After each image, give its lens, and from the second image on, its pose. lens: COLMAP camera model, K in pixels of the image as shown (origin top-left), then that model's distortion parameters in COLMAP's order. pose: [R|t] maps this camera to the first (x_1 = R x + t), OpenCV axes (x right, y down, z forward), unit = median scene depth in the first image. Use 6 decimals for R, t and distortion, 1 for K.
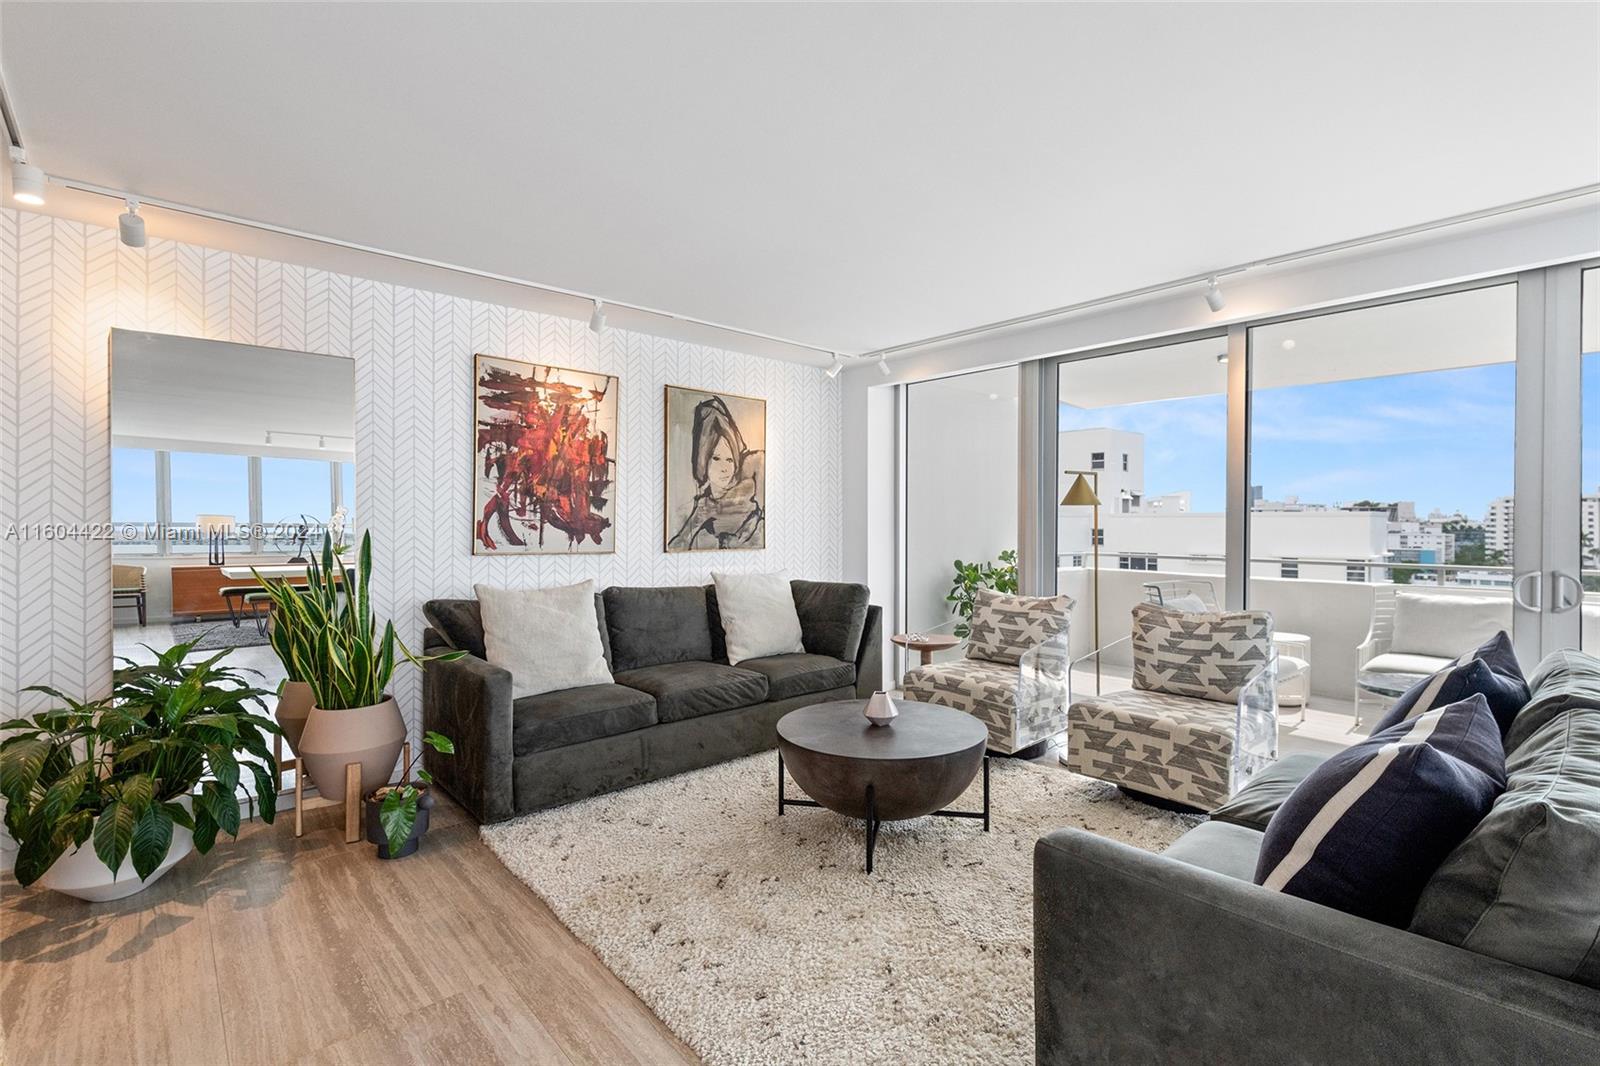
lens RADIAL K [[730.5, 0, 825.9], [0, 730.5, 525.6], [0, 0, 1]] dist [0.019925, -0.011343]
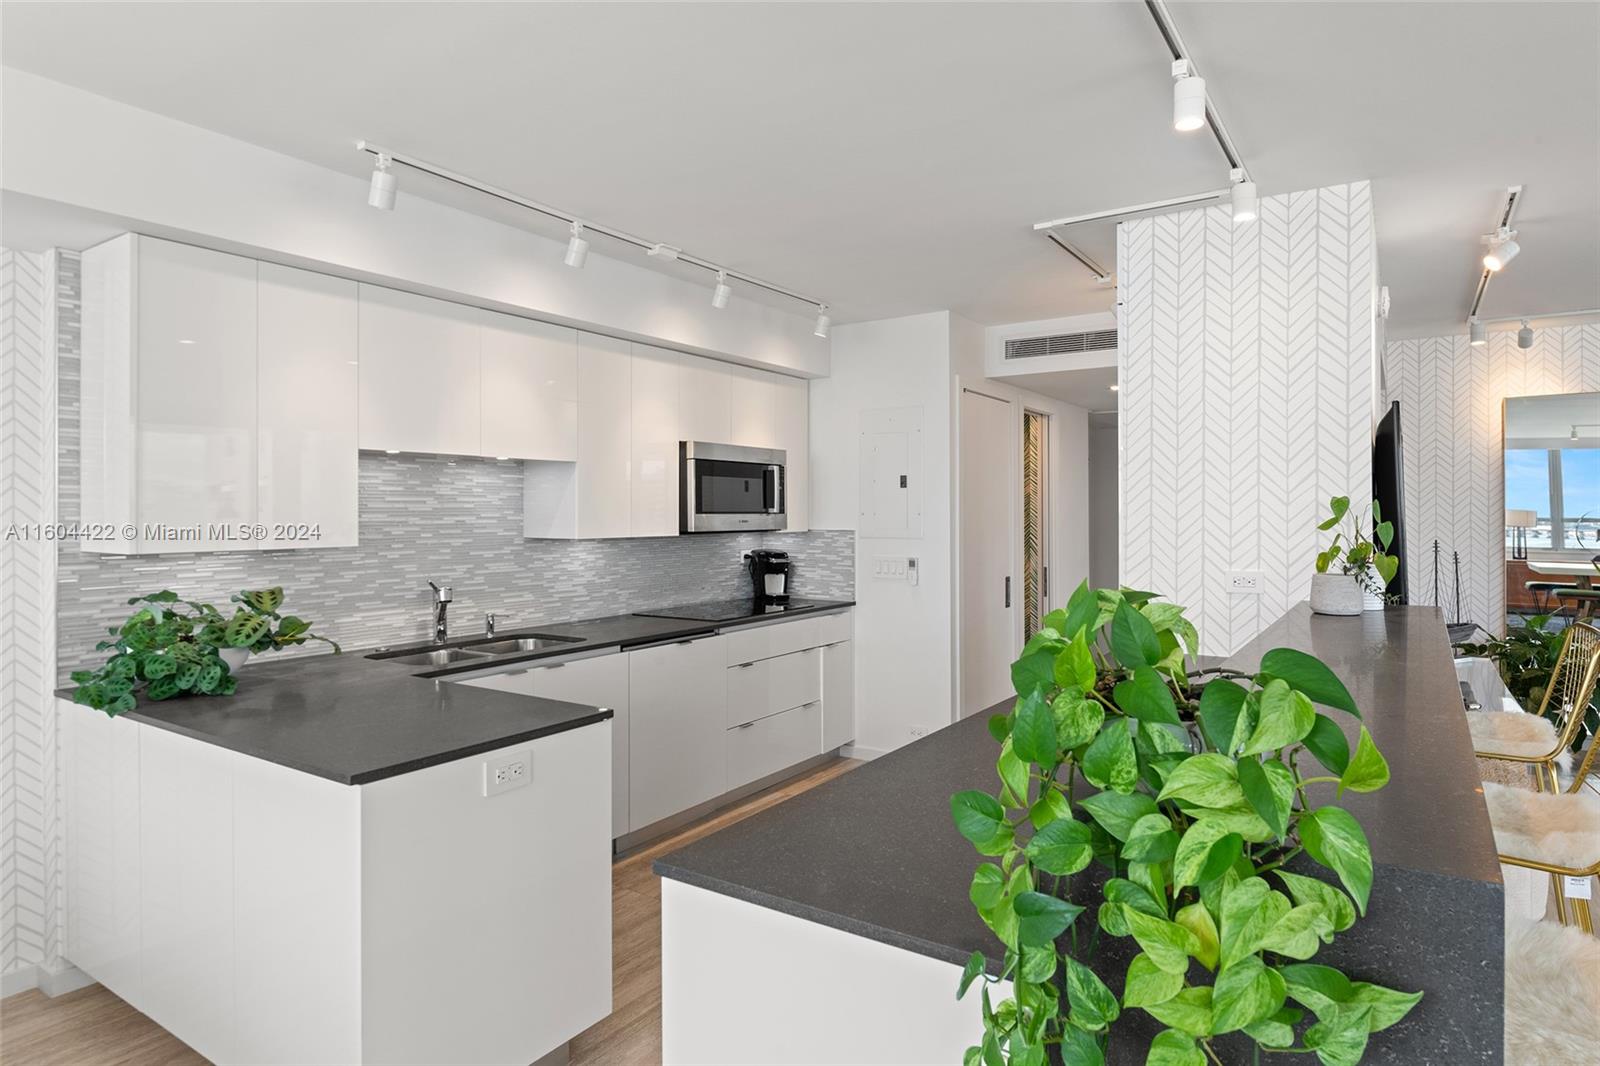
lens RADIAL K [[881.1, 0, 826.2], [0, 881.1, 511.7], [0, 0, 1]] dist [0.027930, -0.035343]
pose [[0.241350, -0.001706, -0.970437, 0.298190], [-0.002315, 0.999995, -0.002334, -0.017211], [0.970435, 0.002810, 0.241345, -0.516313]]
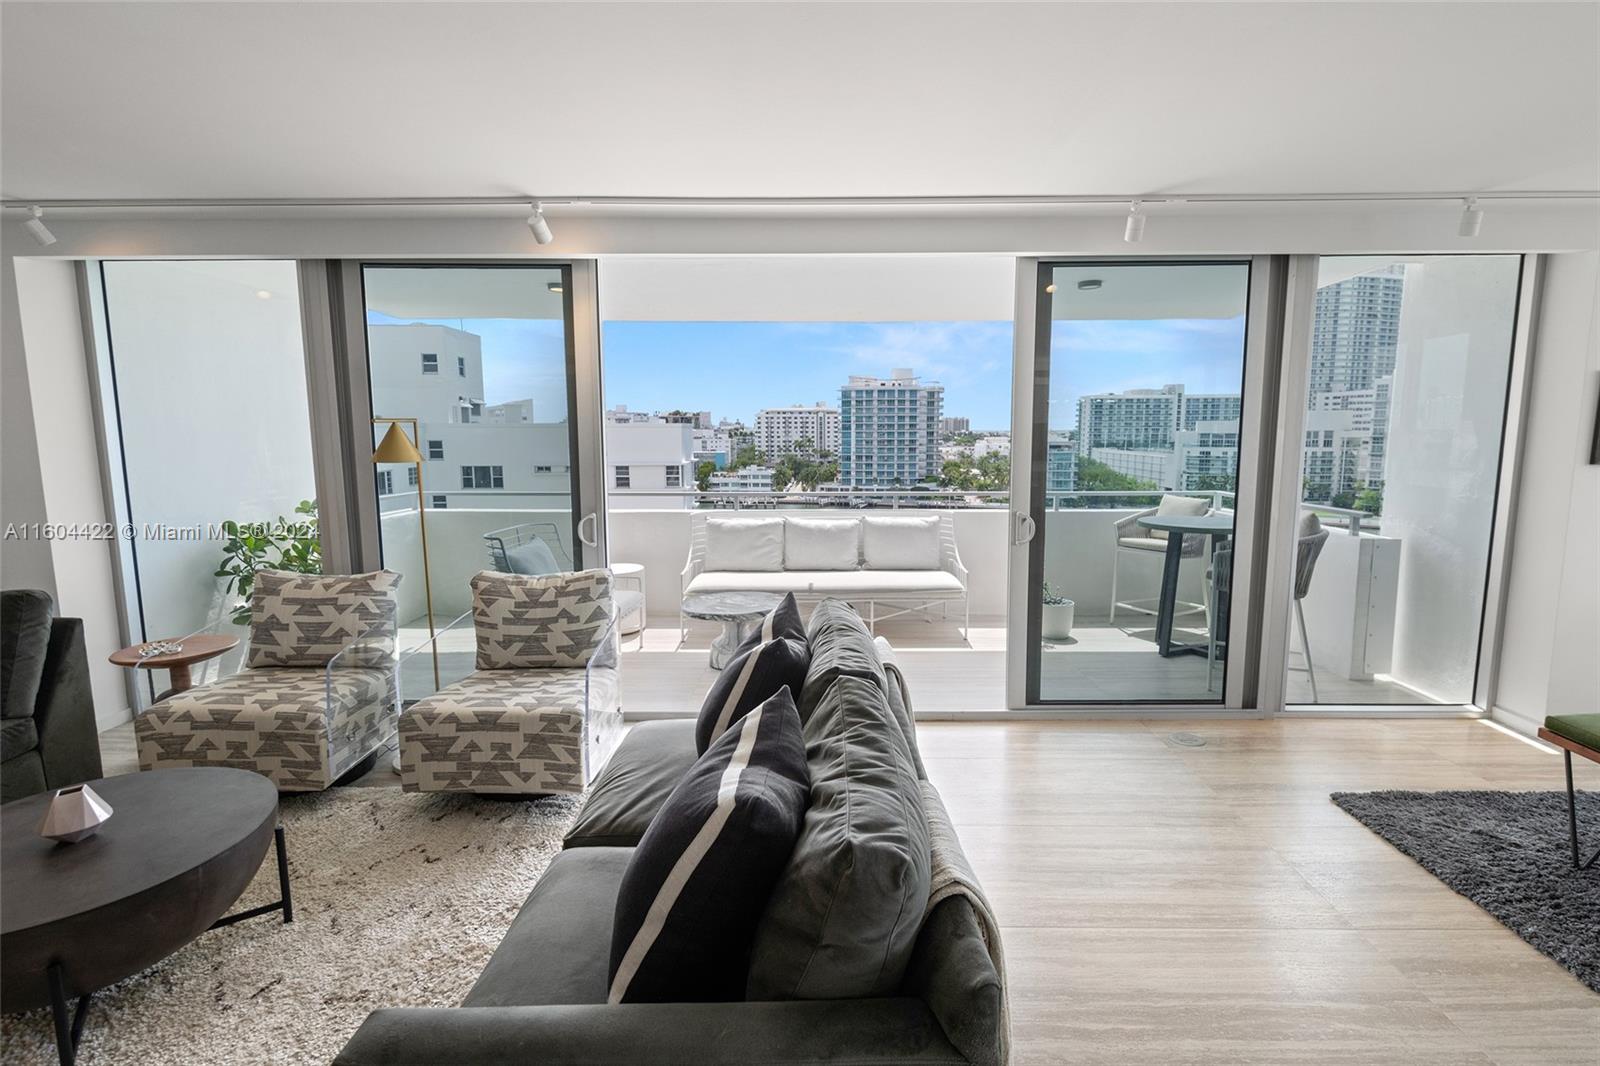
lens RADIAL K [[771.0, 0, 820.0], [0, 771.0, 528.9], [0, 0, 1]] dist [0.011218, -0.010649]
pose [[0.686653, -0.095908, 0.720631, 0.042288], [0.006540, 0.992034, 0.125798, -0.050432], [-0.726956, -0.081667, 0.681810, 0.071150]]
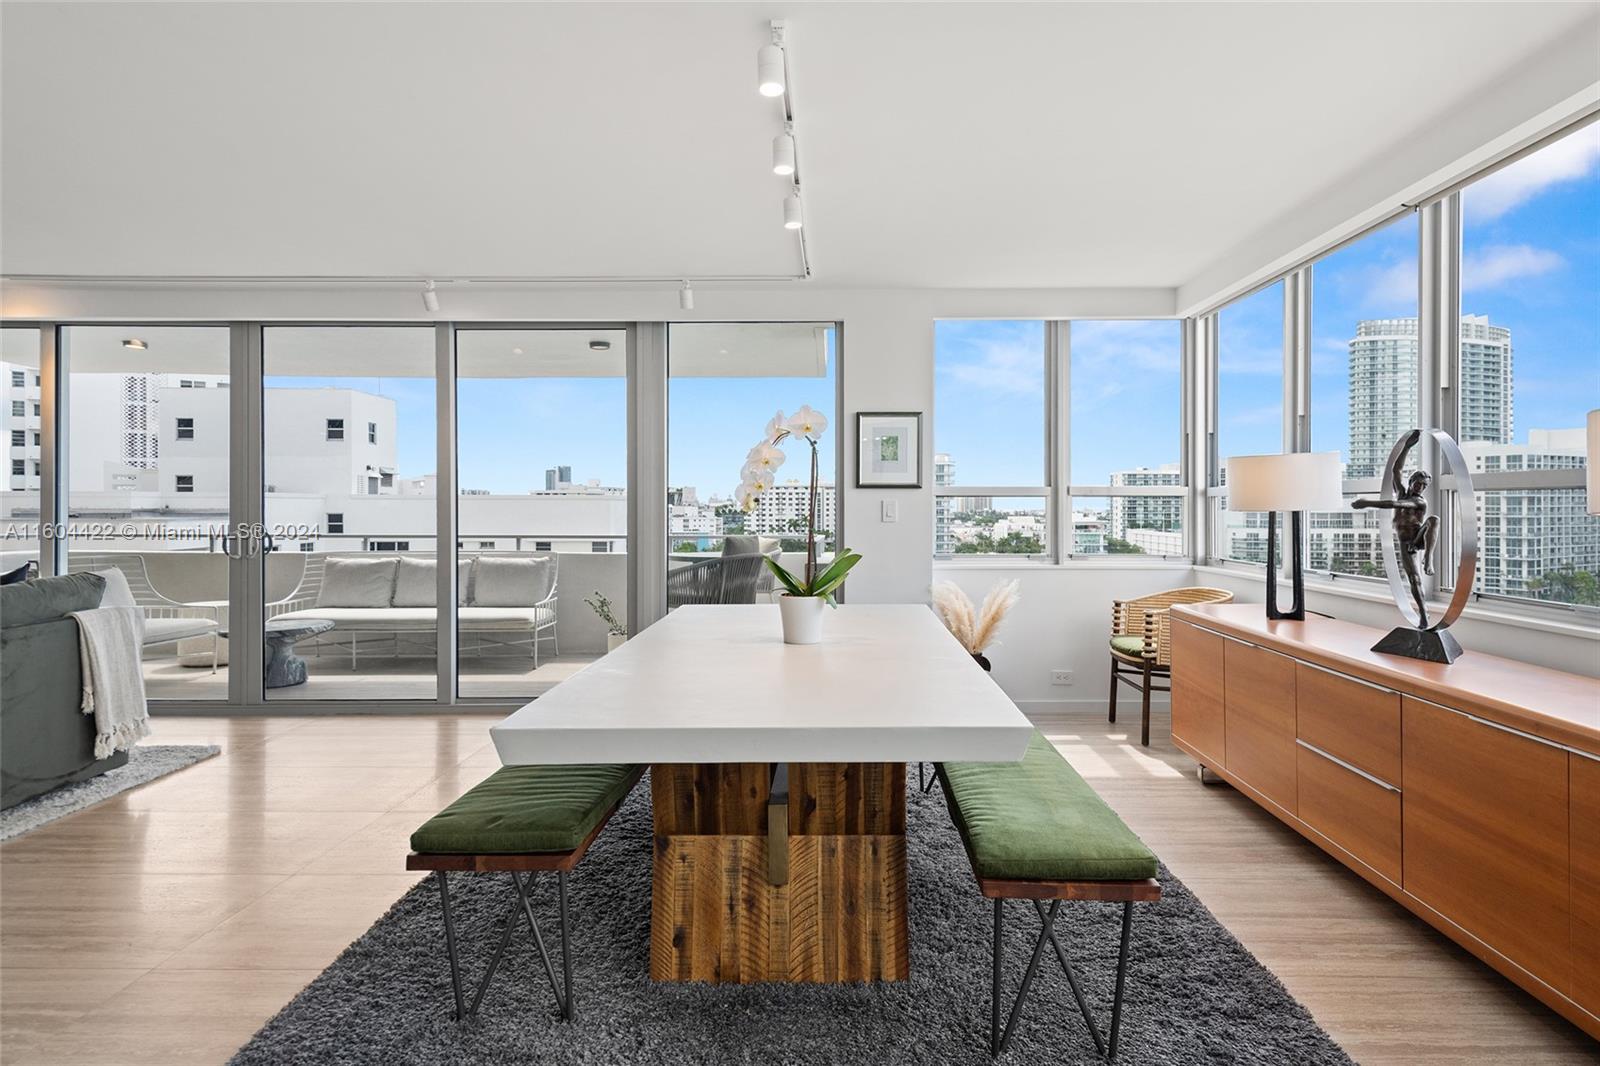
lens RADIAL K [[885.9, 0, 824.2], [0, 885.9, 506.5], [0, 0, 1]] dist [0.026630, -0.013724]
pose [[0.688117, 0.000108, 0.725600, 0.333682], [0.003154, 0.999990, -0.003140, 0.017469], [-0.725593, 0.004449, 0.688110, -0.709464]]
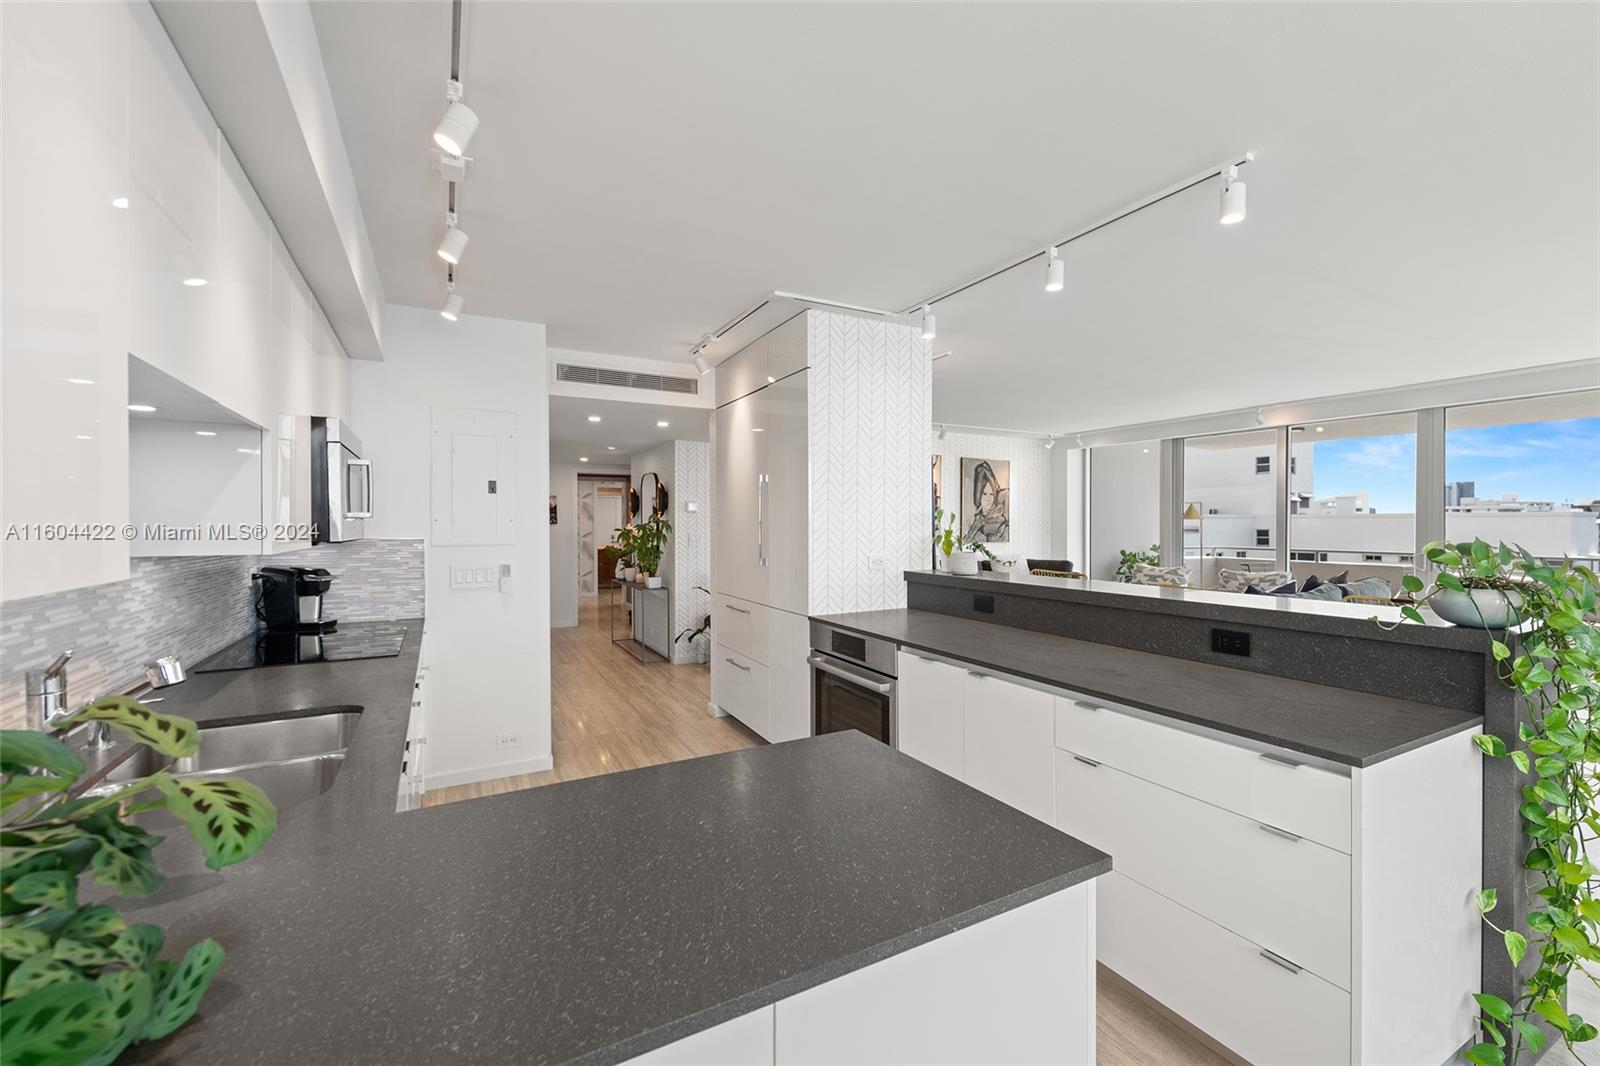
lens RADIAL K [[668.2, 0, 819.3], [0, 668.2, 529.1], [0, 0, 1]] dist [-0.000038, -0.000202]
pose [[0.971012, -0.001341, -0.239028, -0.167818], [0.002156, 0.999993, 0.003148, -0.008029], [0.239022, -0.003572, 0.971008, -0.851205]]
